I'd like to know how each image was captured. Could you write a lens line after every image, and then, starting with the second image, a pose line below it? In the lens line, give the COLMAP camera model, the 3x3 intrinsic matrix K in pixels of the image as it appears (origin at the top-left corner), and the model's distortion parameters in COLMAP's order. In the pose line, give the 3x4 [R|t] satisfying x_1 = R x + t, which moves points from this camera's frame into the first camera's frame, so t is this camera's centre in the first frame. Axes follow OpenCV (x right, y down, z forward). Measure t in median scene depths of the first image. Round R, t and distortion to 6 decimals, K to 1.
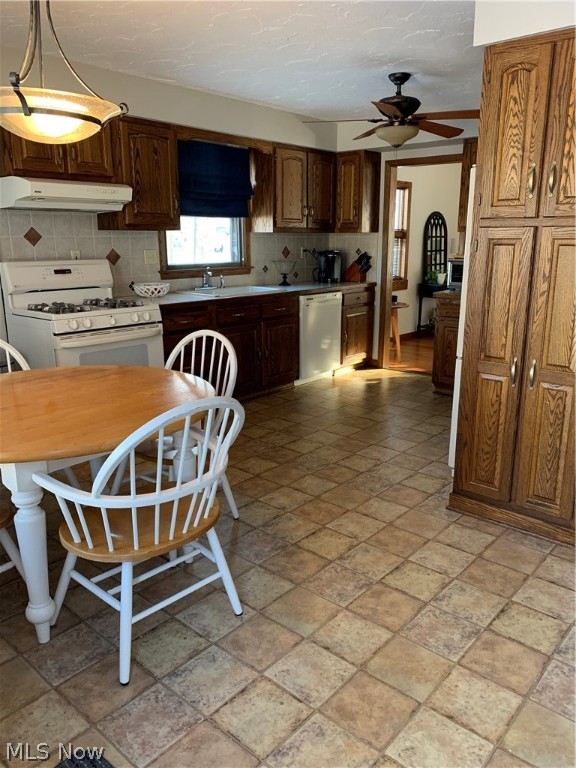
lens RADIAL K [[587.2, 0, 293.8], [0, 587.2, 383.7], [0, 0, 1]] dist [0.025741, -0.033189]
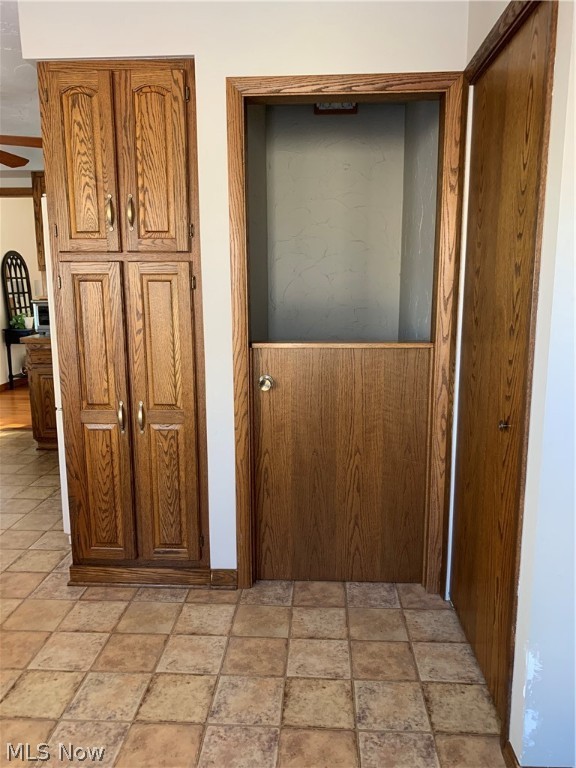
lens RADIAL K [[587.2, 0, 287.4], [0, 587.2, 380.0], [0, 0, 1]] dist [0.025741, -0.033189]
pose [[0.795855, -0.106261, 0.596090, 0.043407], [0.152325, 0.987954, -0.027258, -0.014699], [-0.586014, 0.112493, 0.802454, 0.117842]]
